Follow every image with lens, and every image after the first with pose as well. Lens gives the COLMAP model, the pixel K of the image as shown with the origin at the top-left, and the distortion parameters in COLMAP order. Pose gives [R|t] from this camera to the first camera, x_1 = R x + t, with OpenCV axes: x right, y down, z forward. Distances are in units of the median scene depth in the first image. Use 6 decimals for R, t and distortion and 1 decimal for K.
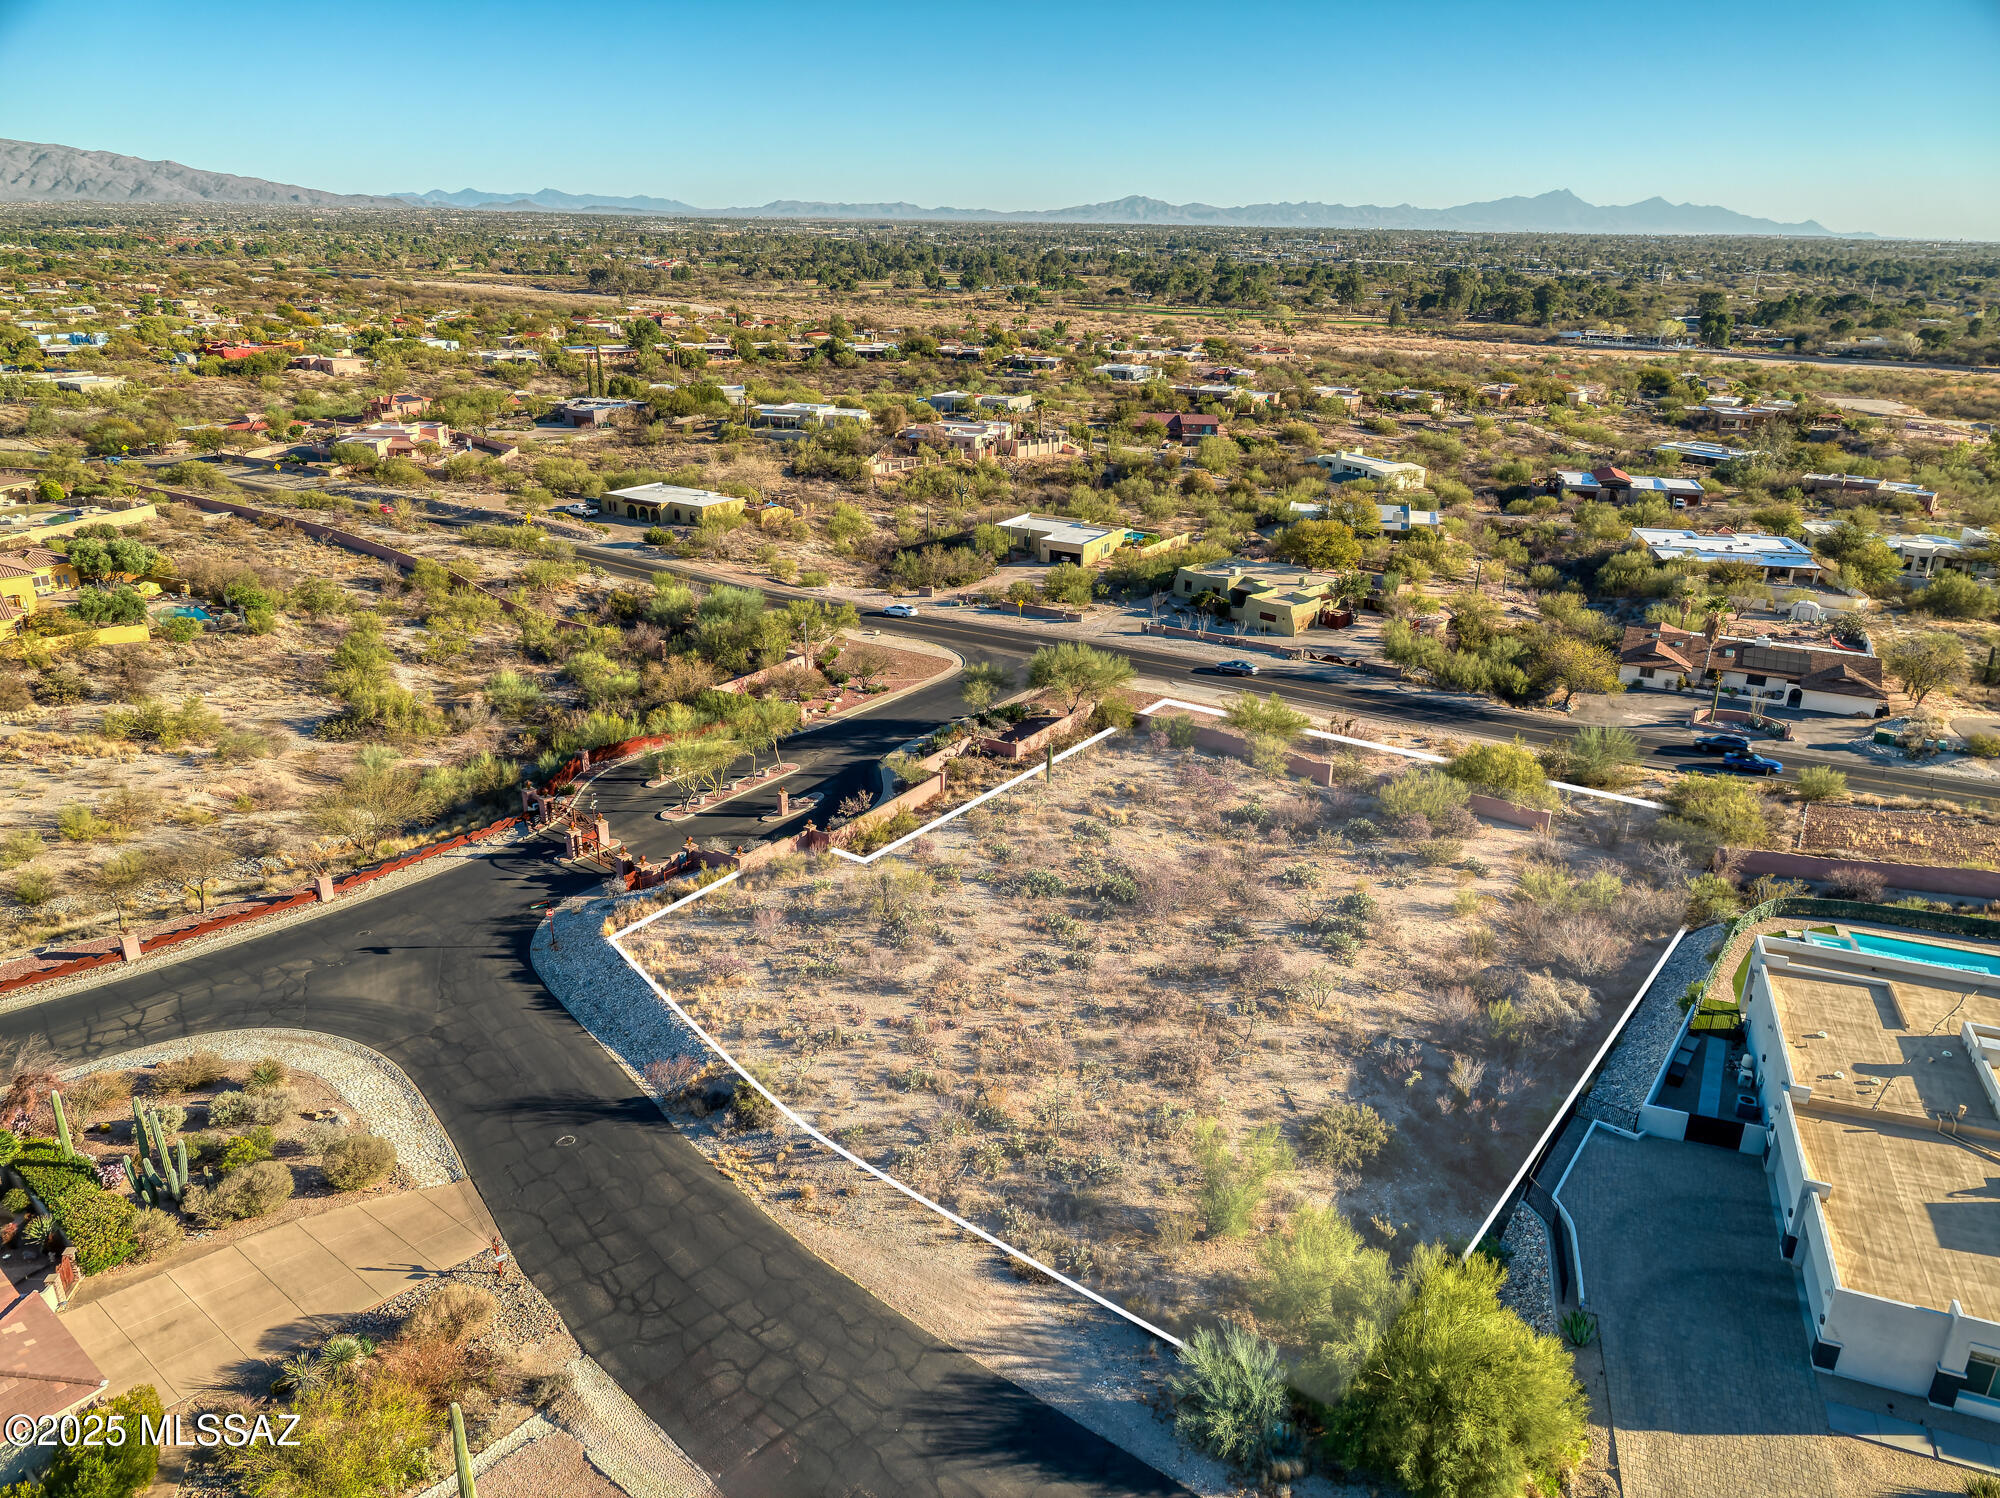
lens RADIAL K [[1367.8, 0, 1000.0], [0, 1367.8, 749.0], [0, 0, 1]] dist [0.000306, 0.000252]
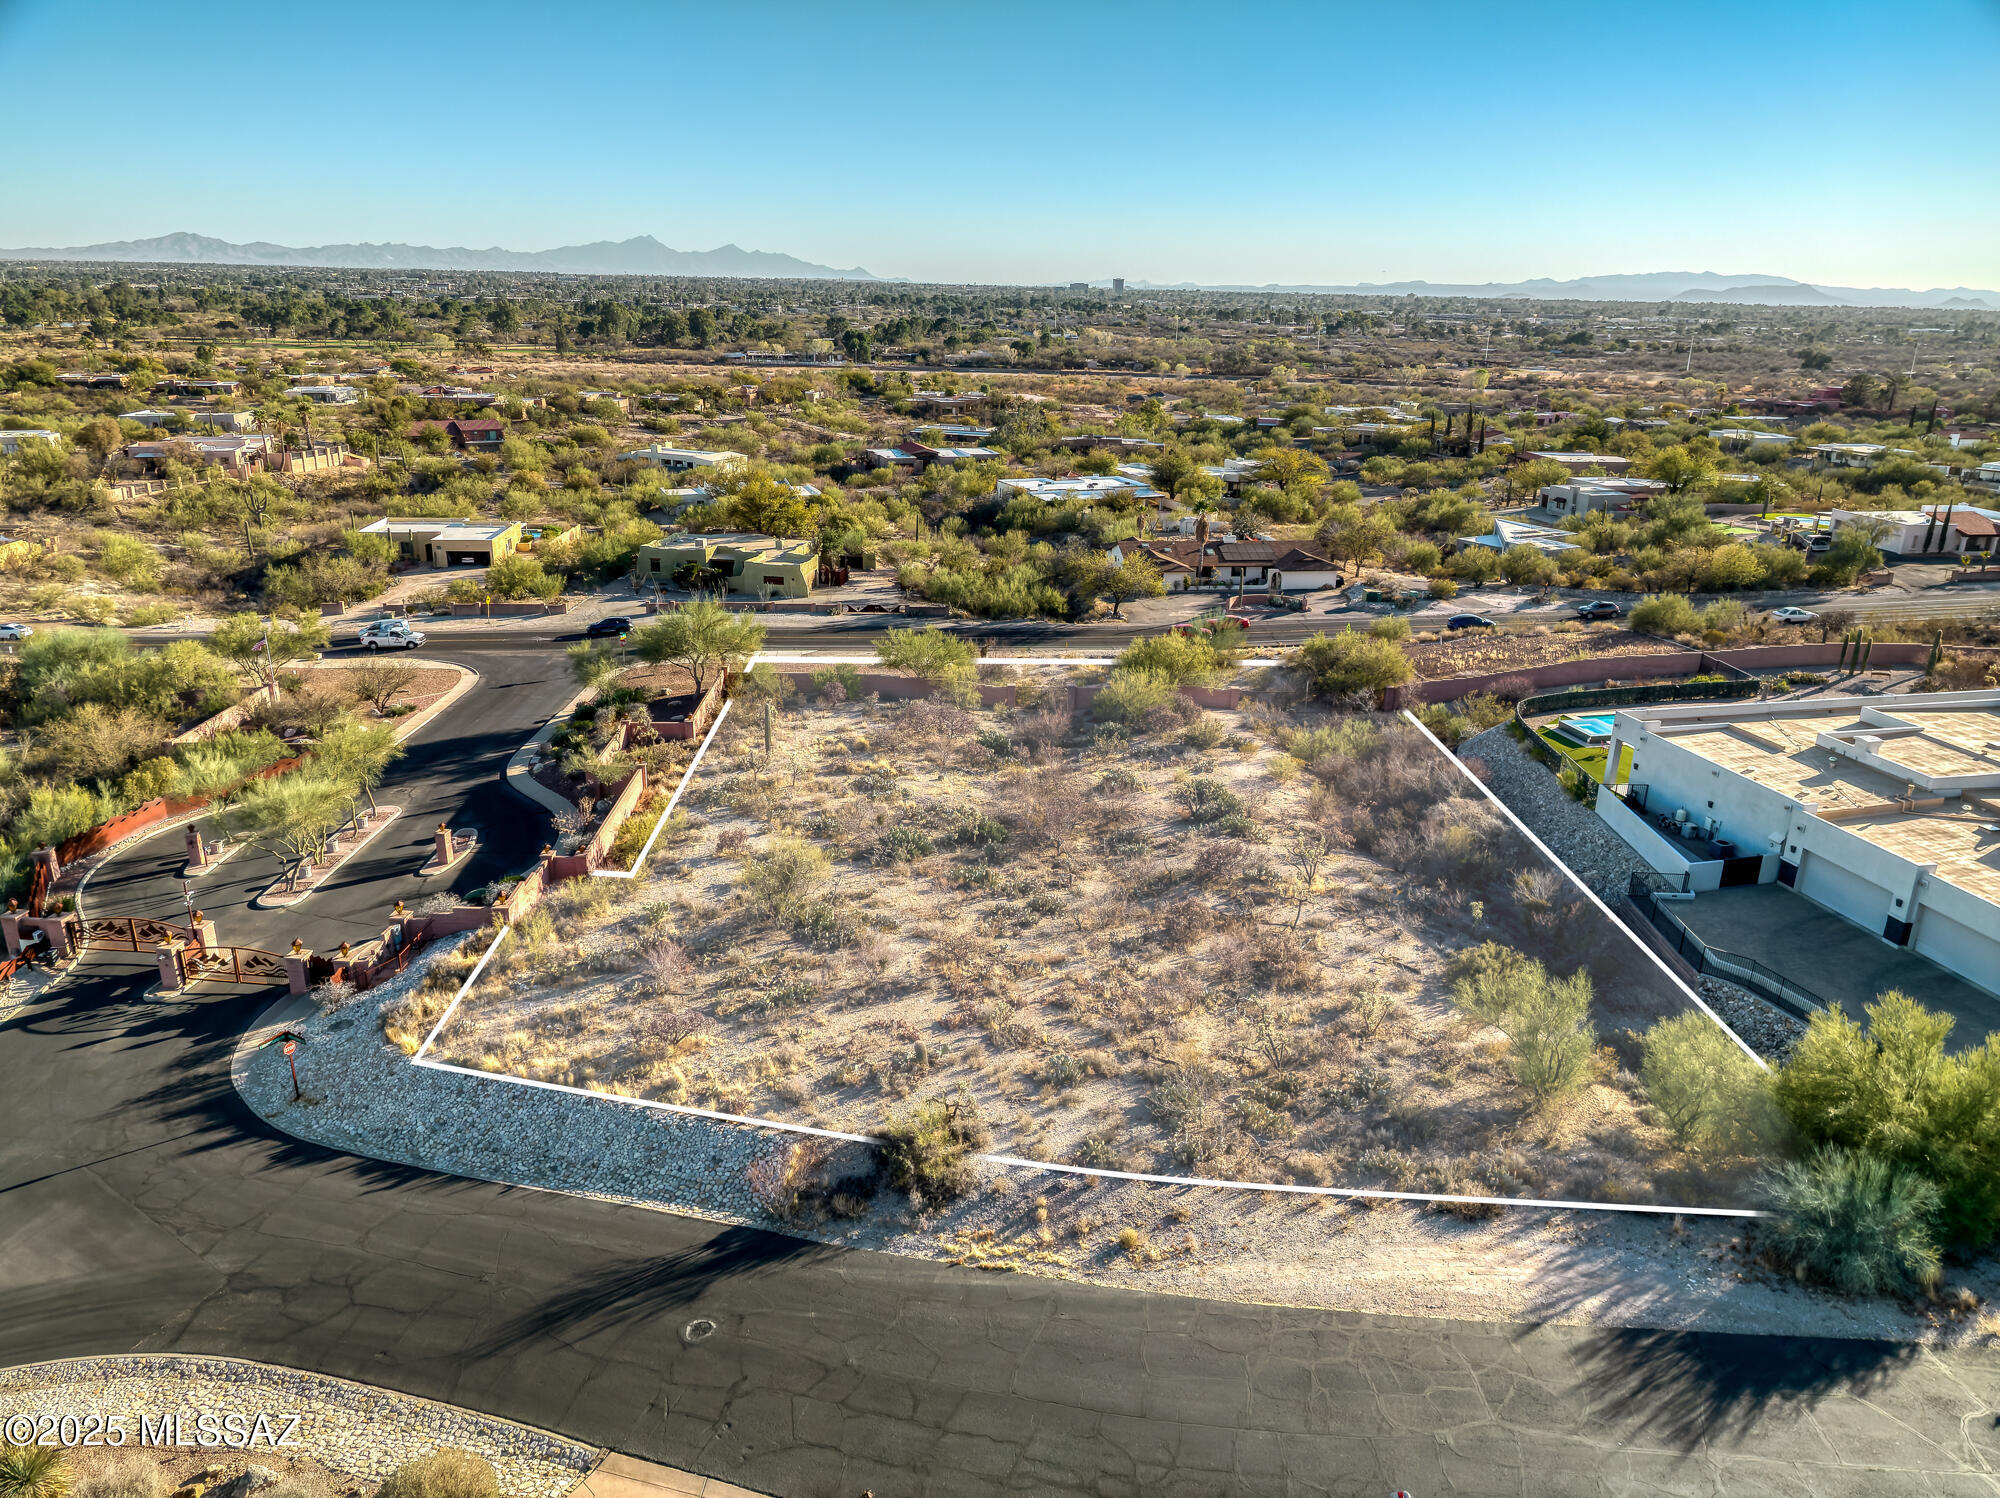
lens RADIAL K [[1367.8, 0, 1000.0], [0, 1367.8, 749.0], [0, 0, 1]] dist [0.000306, 0.000252]
pose [[0.823163, -0.180964, 0.538196, -0.268558], [0.196364, 0.980096, 0.029213, 0.023778], [-0.532770, 0.081635, 0.842313, 0.219832]]
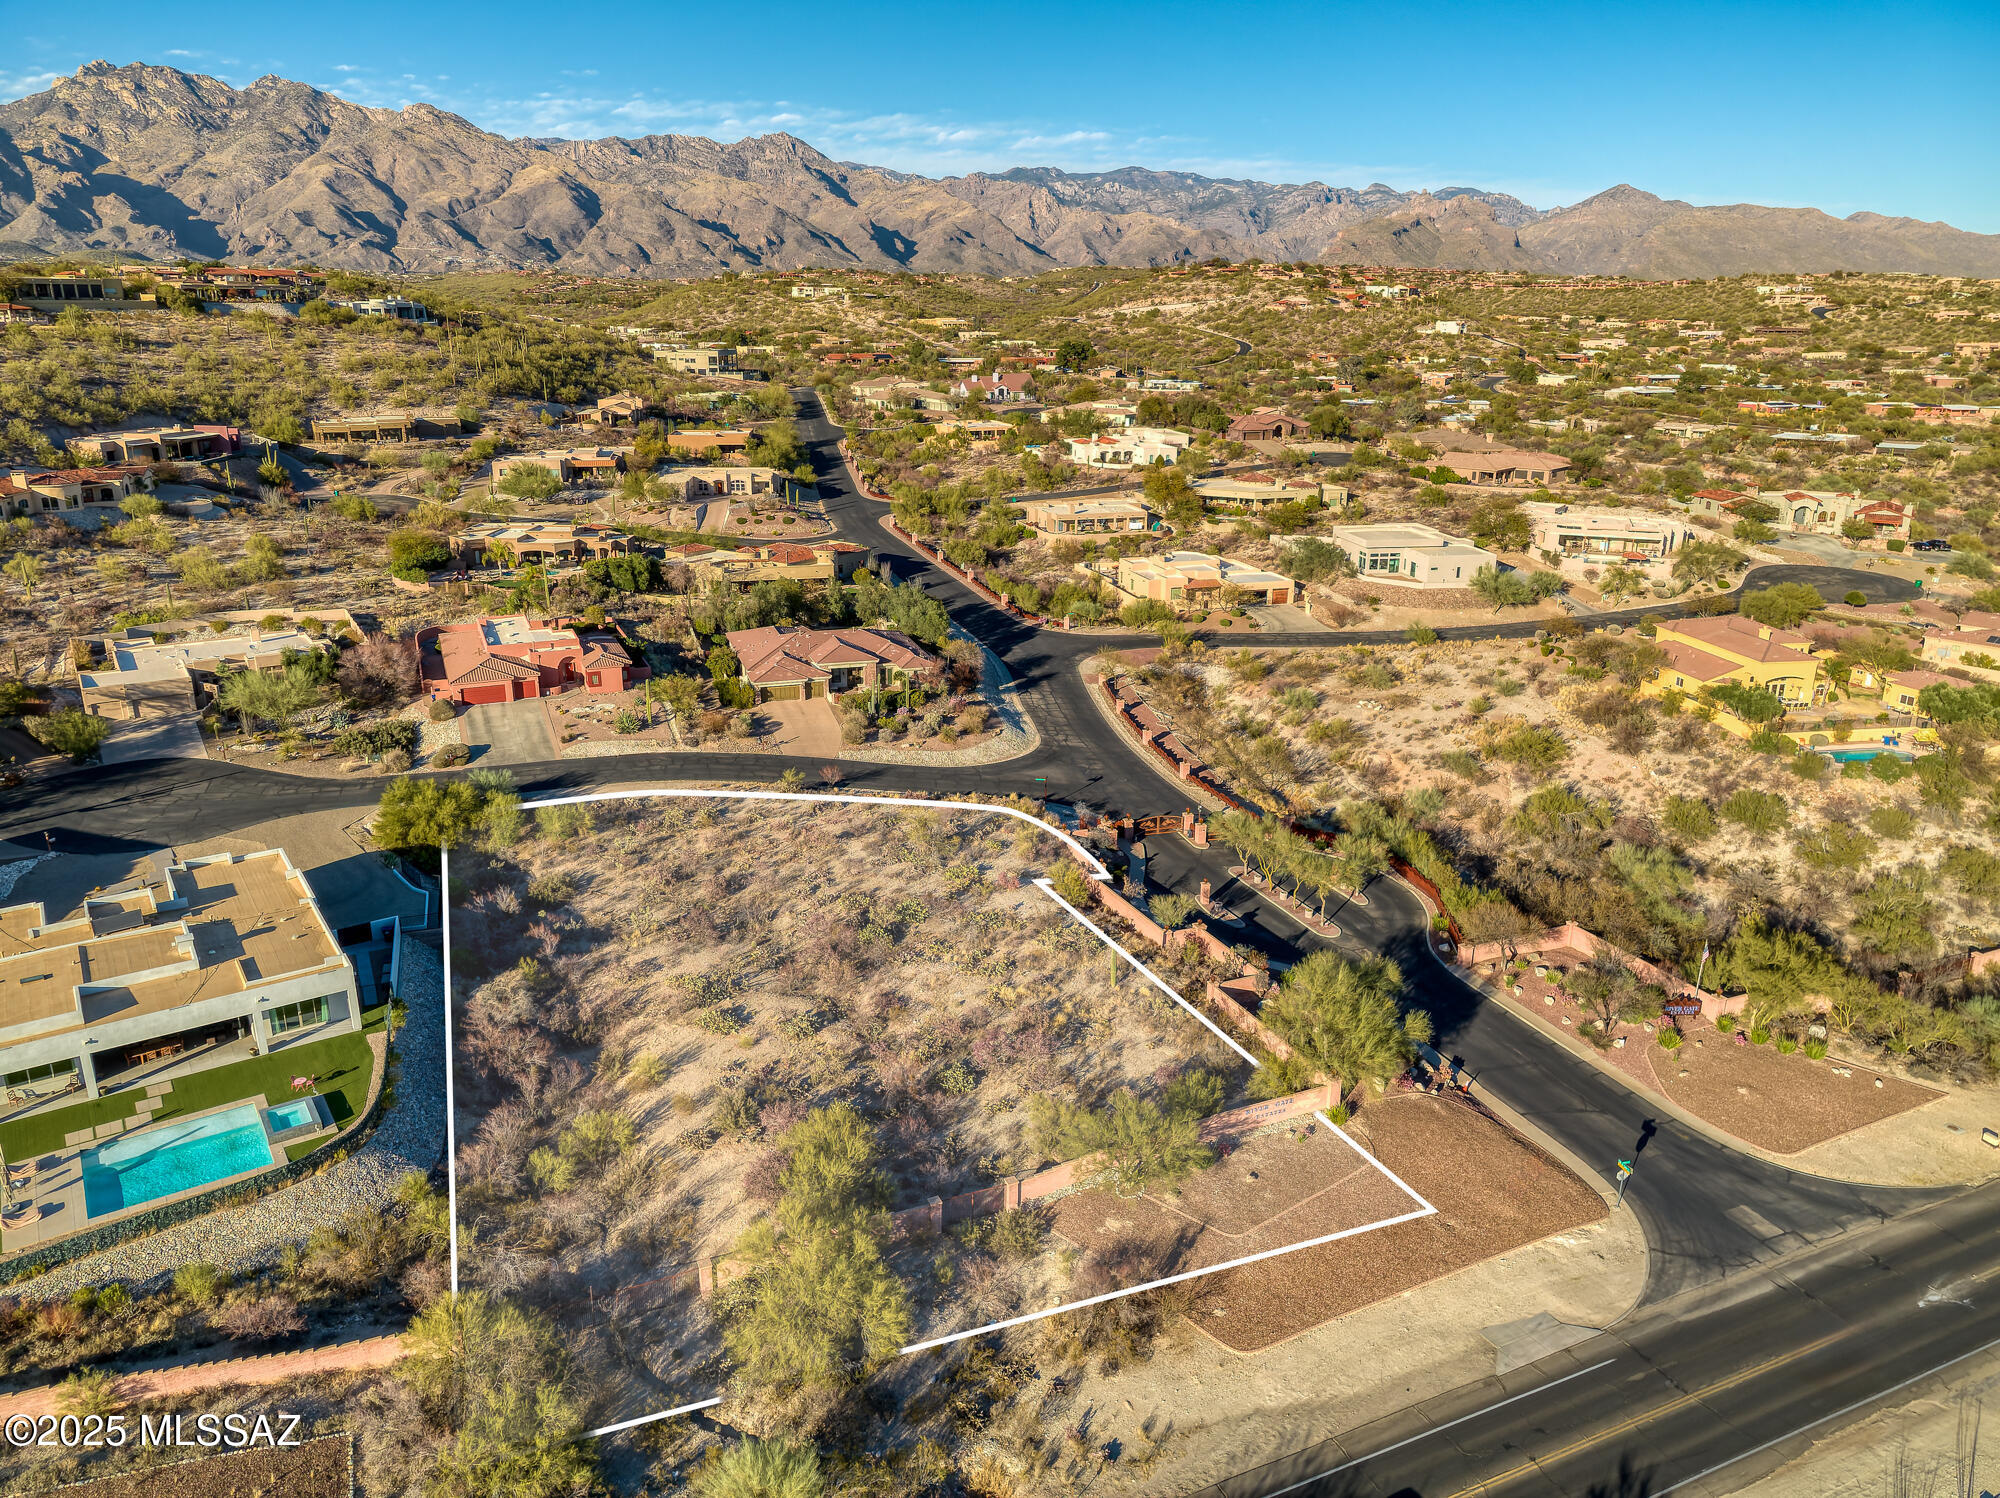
lens RADIAL K [[1367.8, 0, 1000.0], [0, 1367.8, 749.0], [0, 0, 1]] dist [0.000306, 0.000252]
pose [[-0.541983, 0.260154, -0.799109, 0.724155], [-0.303016, 0.826422, 0.474561, -0.482969], [0.783860, 0.499347, -0.369076, 1.118077]]
